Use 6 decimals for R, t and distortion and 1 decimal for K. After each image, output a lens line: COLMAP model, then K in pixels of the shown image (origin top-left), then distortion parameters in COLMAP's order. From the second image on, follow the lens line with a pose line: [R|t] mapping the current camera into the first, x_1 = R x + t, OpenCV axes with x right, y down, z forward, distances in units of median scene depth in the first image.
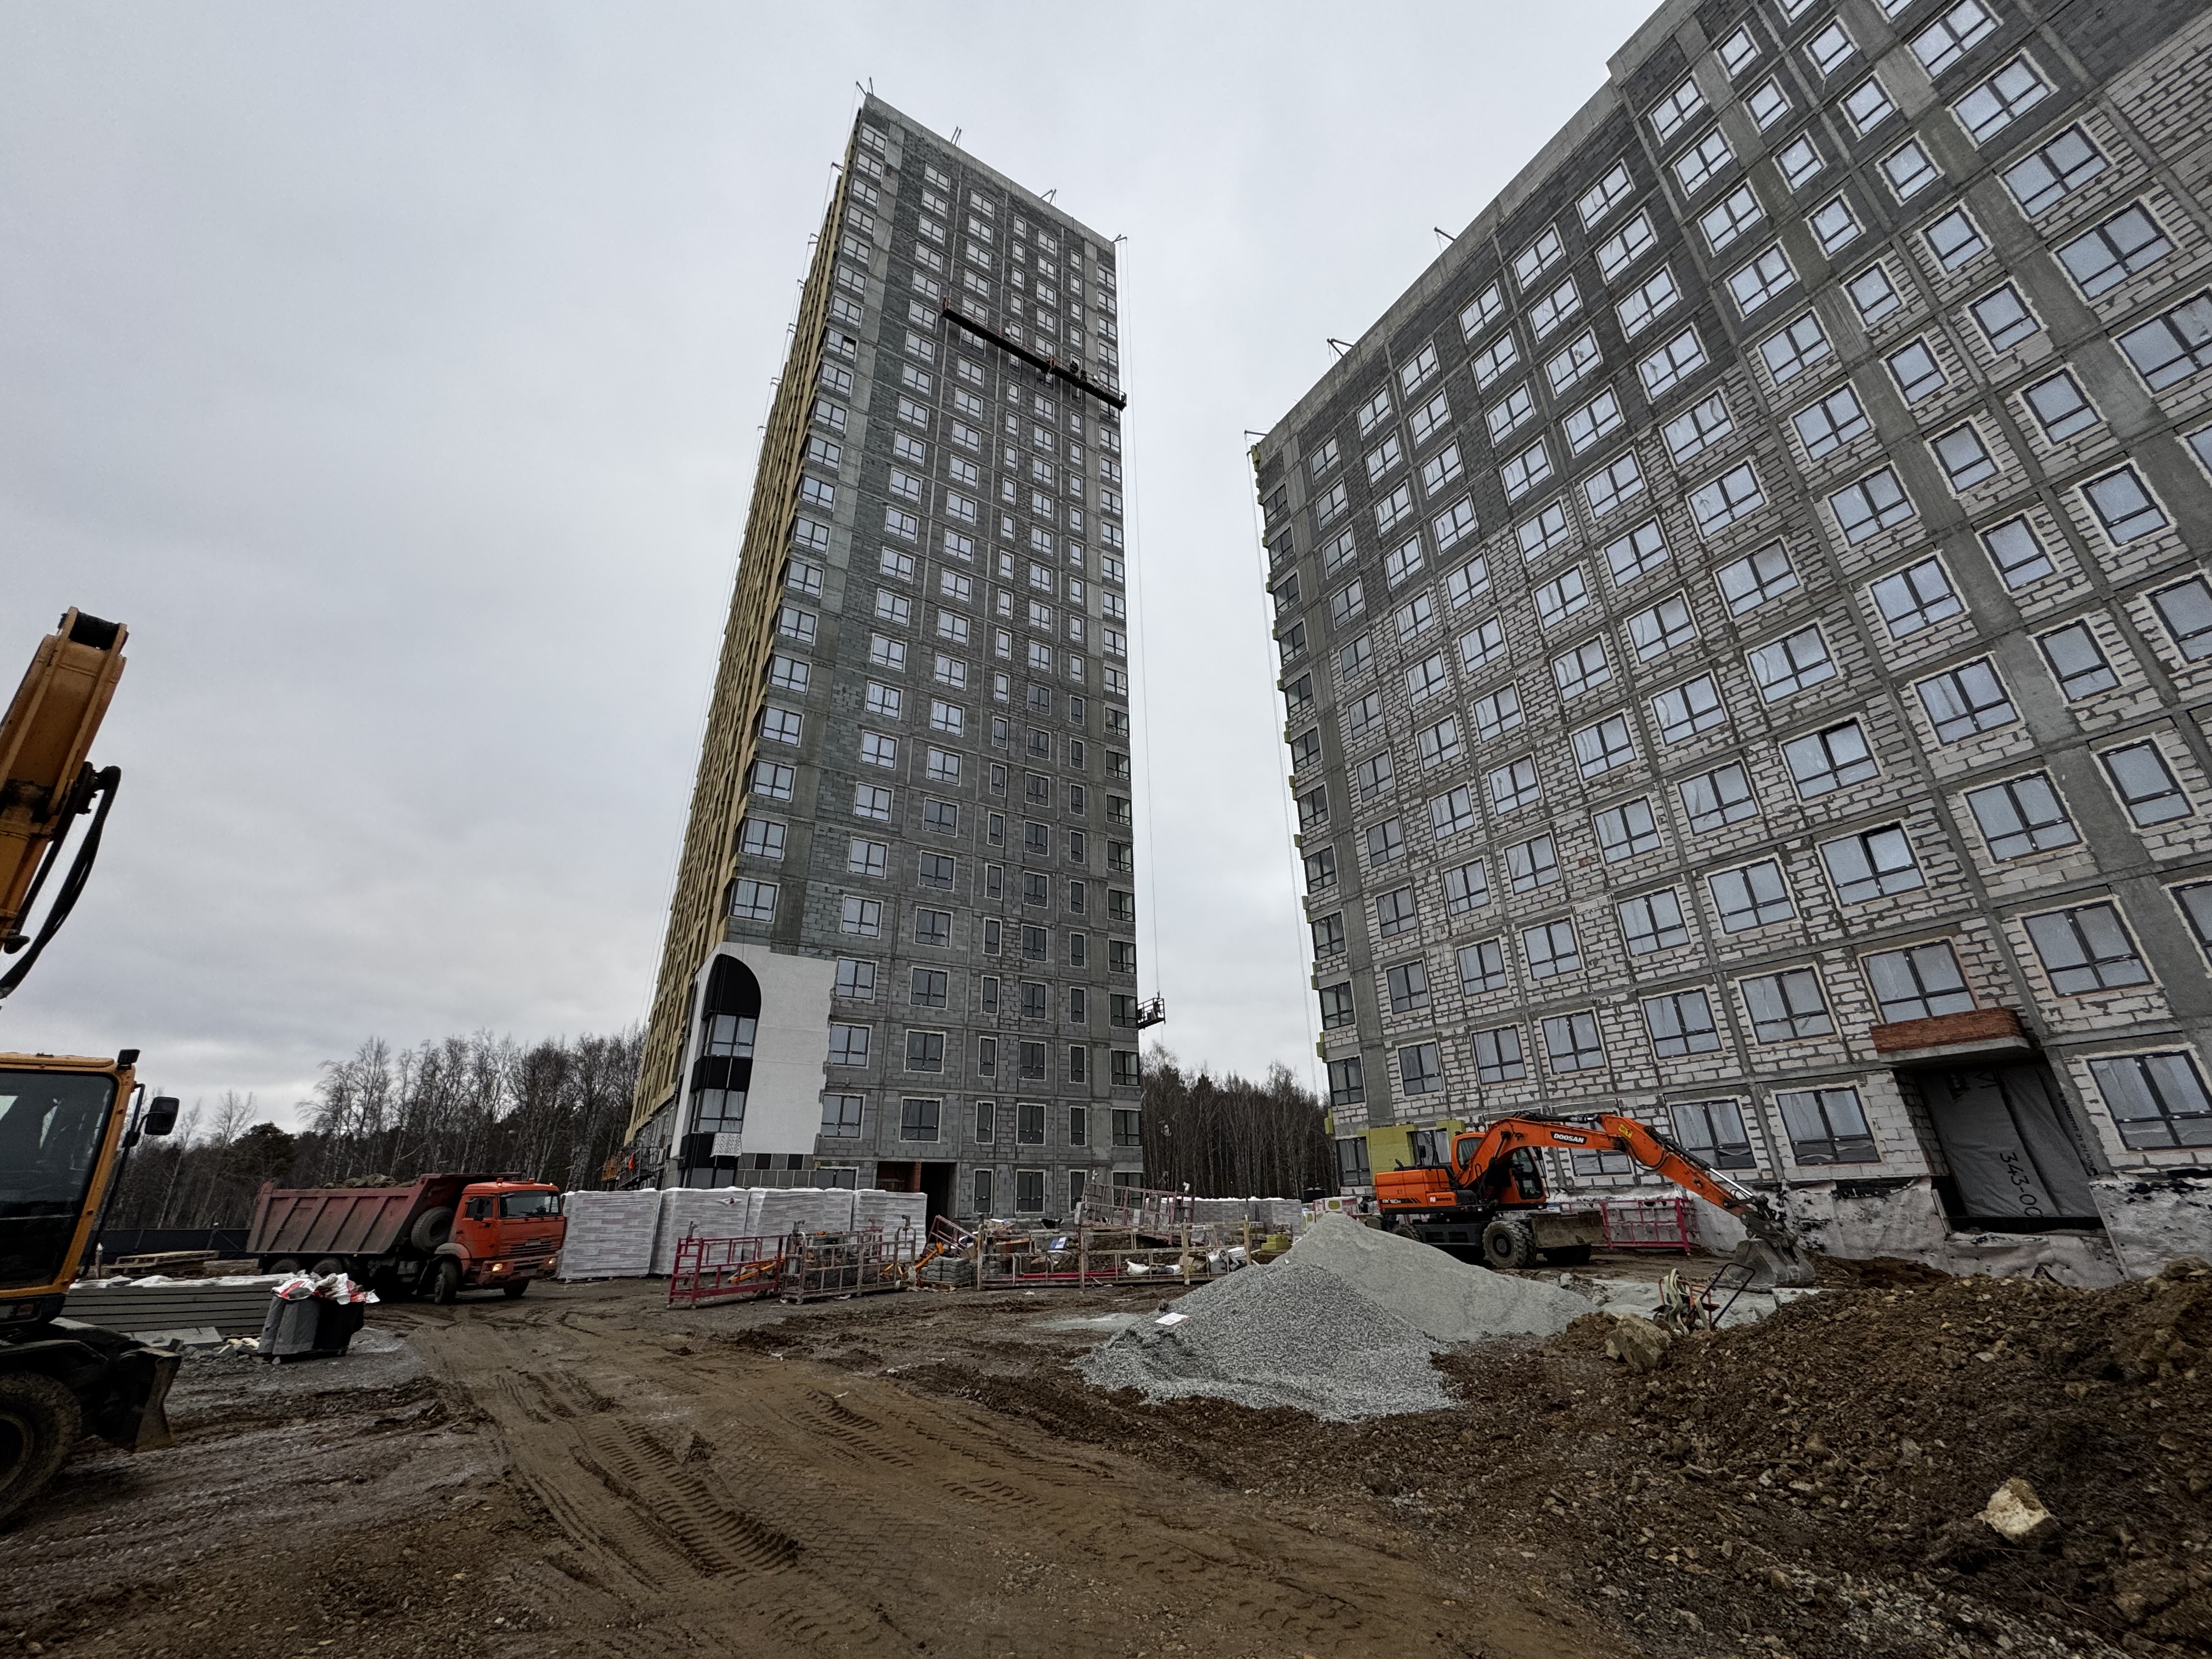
lens RADIAL K [[871.7, 0, 1104.9], [0, 871.7, 834.1], [0, 0, 1]] dist [-0.002871, 0.000135]
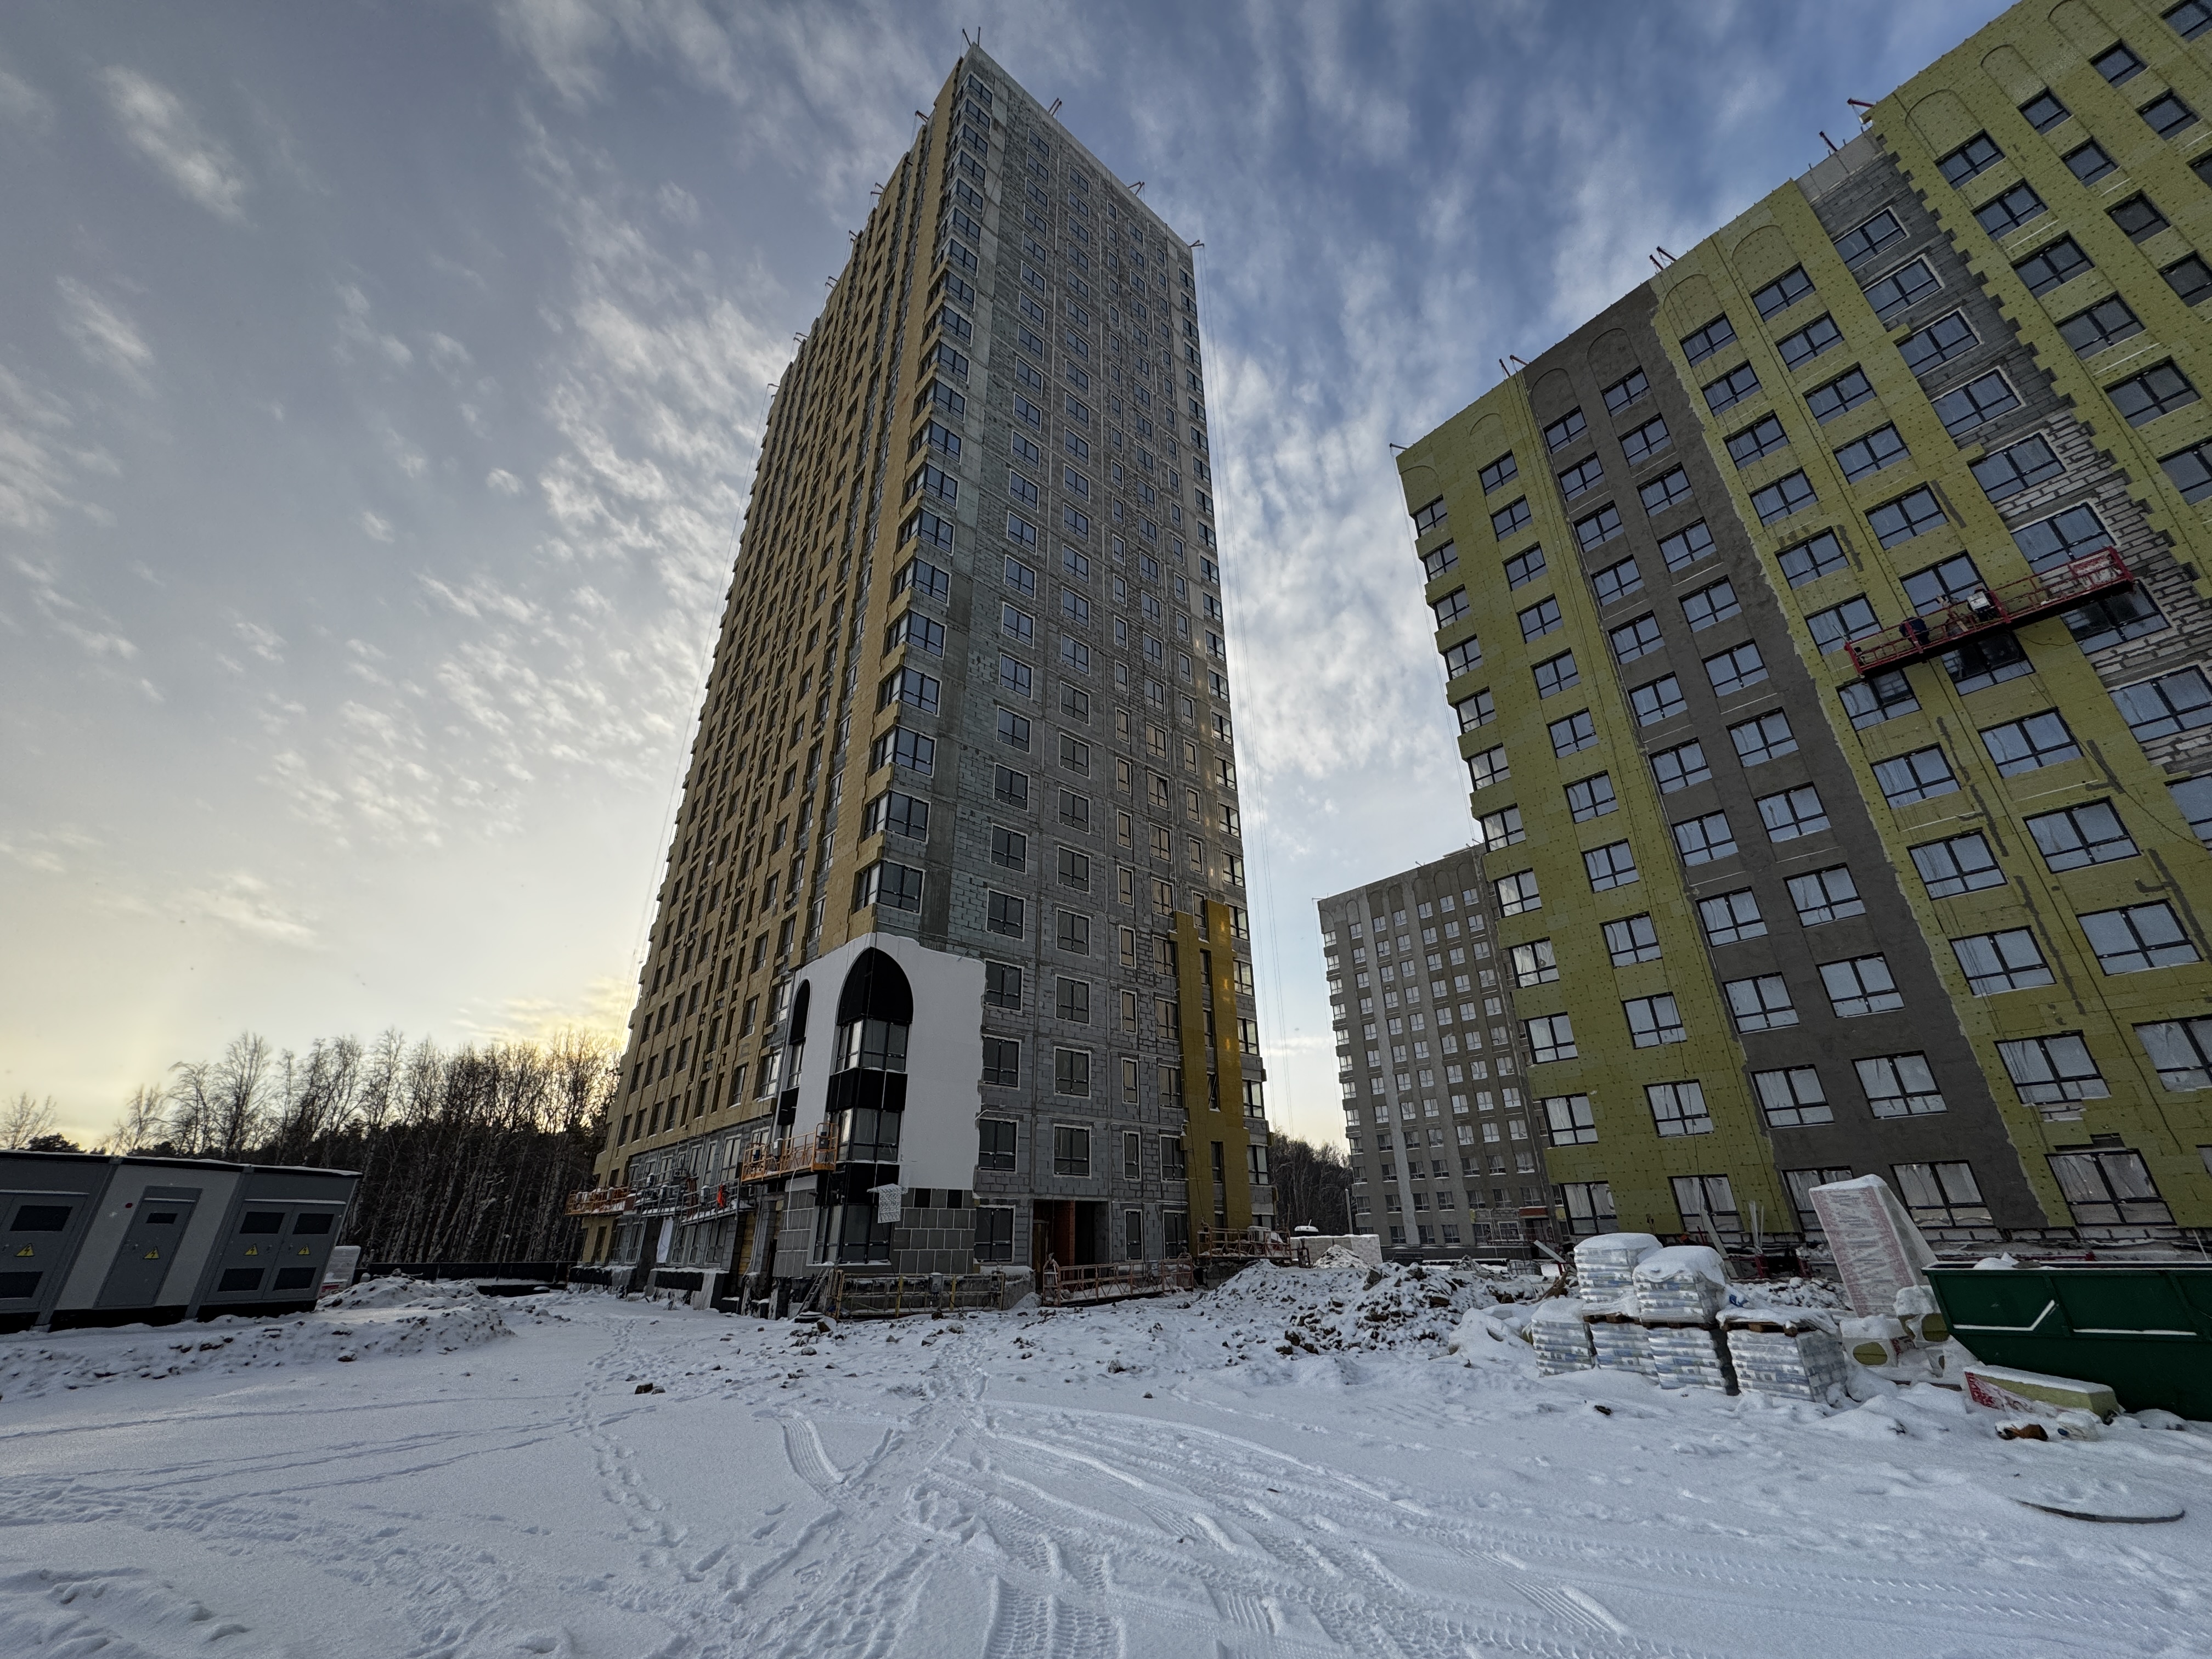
lens RADIAL K [[871.7, 0, 1104.5], [0, 871.7, 831.2], [0, 0, 1]] dist [-0.002871, 0.000135]
pose [[0.987451, 0.074222, 0.139399, -0.335376], [-0.068780, 0.996685, -0.043466, 0.046394], [-0.142163, 0.033333, 0.989282, 0.129714]]
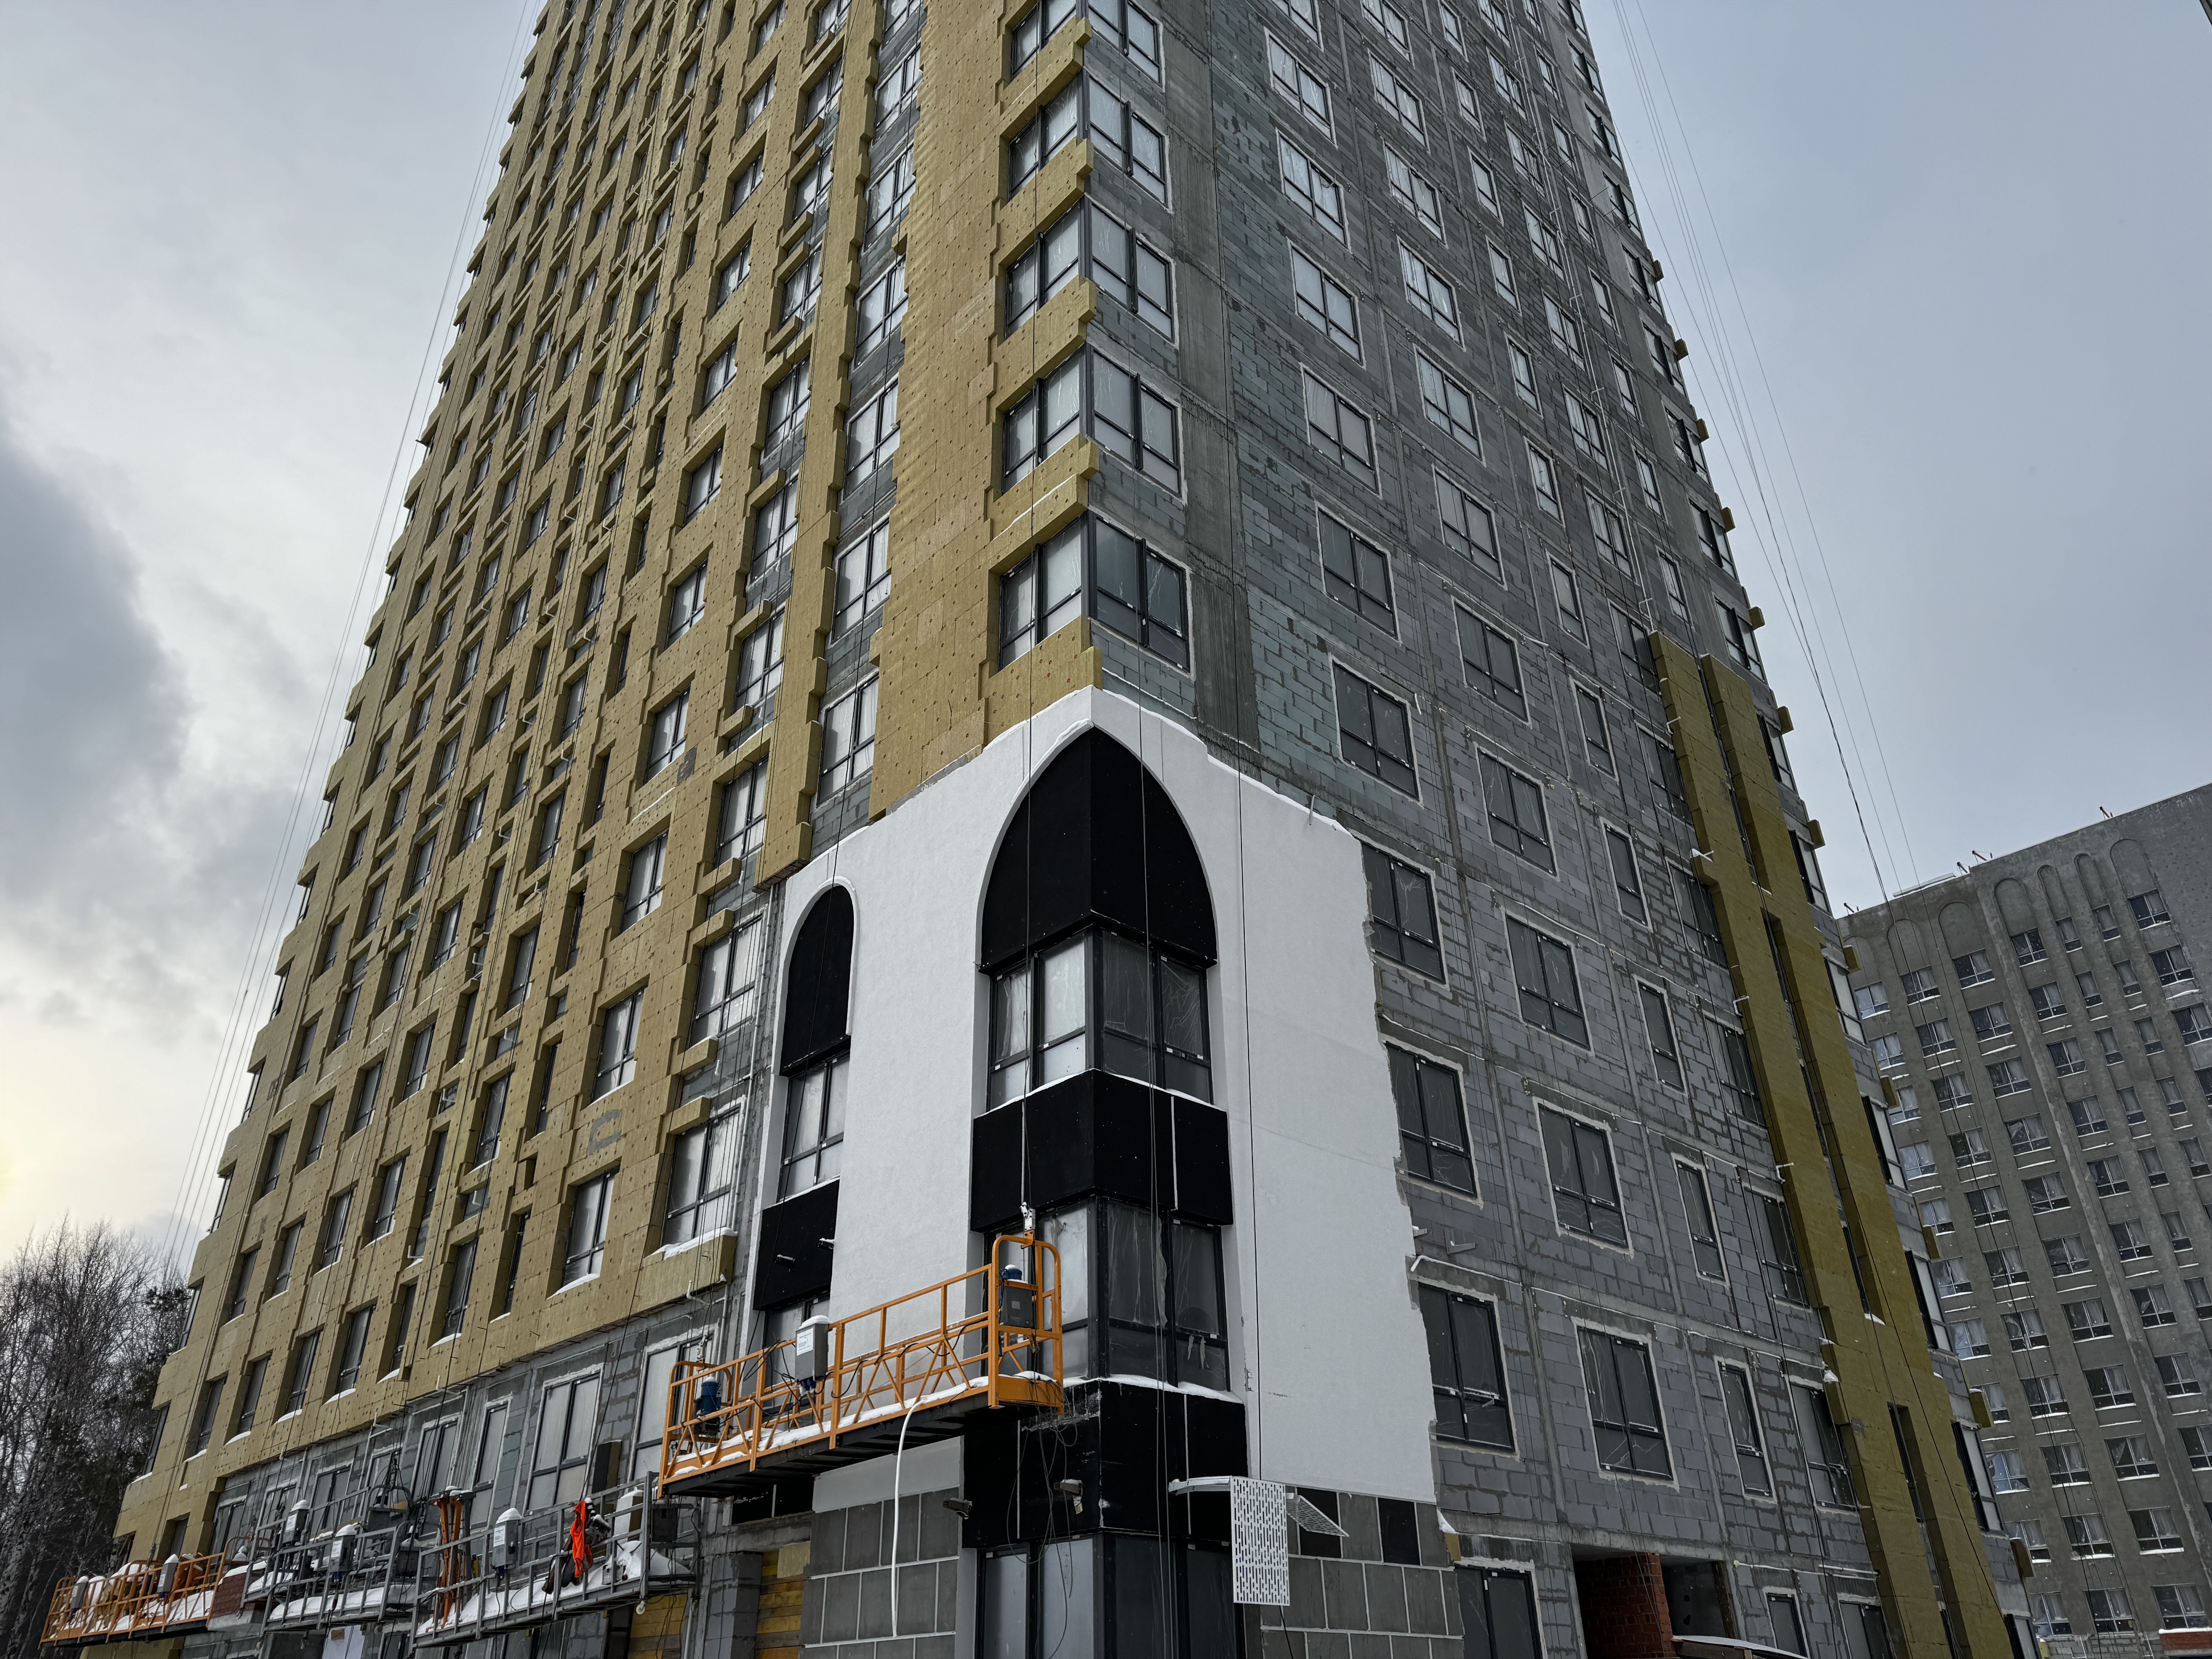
lens RADIAL K [[1558.0, 0, 1099.3], [0, 1558.0, 817.8], [0, 0, 1]] dist [0.044827, -0.050785]
pose [[0.982206, 0.097348, 0.160609, -0.502389], [-0.077077, 0.988781, -0.127948, 0.222444], [-0.171263, 0.113292, 0.978690, 0.513629]]
